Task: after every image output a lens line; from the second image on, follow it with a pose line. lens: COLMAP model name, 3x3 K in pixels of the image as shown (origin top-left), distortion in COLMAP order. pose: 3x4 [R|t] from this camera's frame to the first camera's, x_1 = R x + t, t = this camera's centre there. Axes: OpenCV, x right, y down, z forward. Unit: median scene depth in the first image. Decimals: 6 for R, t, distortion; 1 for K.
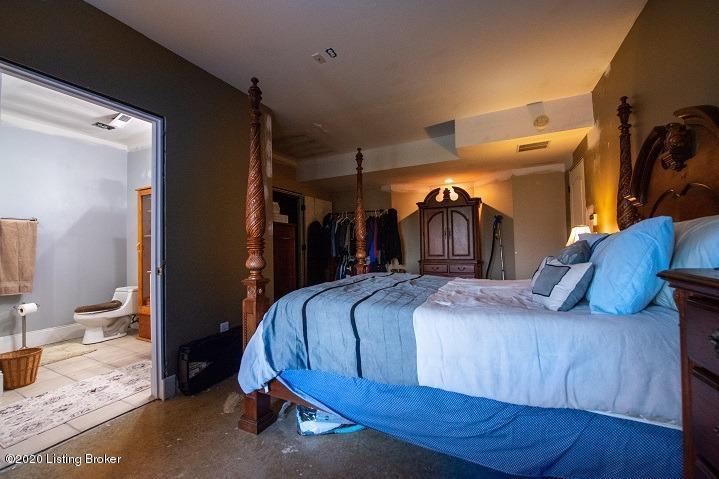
lens RADIAL K [[287.5, 0, 357.1], [0, 287.5, 239.2], [0, 0, 1]] dist [-0.028496, 0.000111]
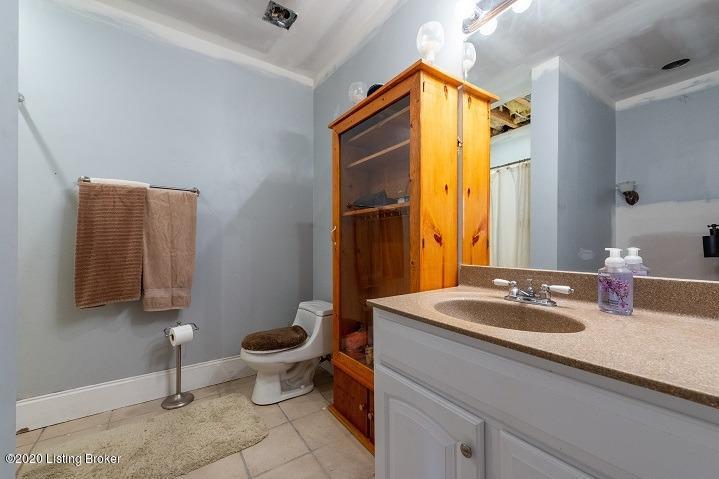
lens RADIAL K [[287.5, 0, 358.7], [0, 287.5, 243.5], [0, 0, 1]] dist [-0.028496, 0.000111]
pose [[0.871919, 0.013006, -0.489477, -0.501854], [-0.003462, 0.999786, 0.020399, 0.034410], [0.489638, -0.016092, 0.871778, 0.593727]]
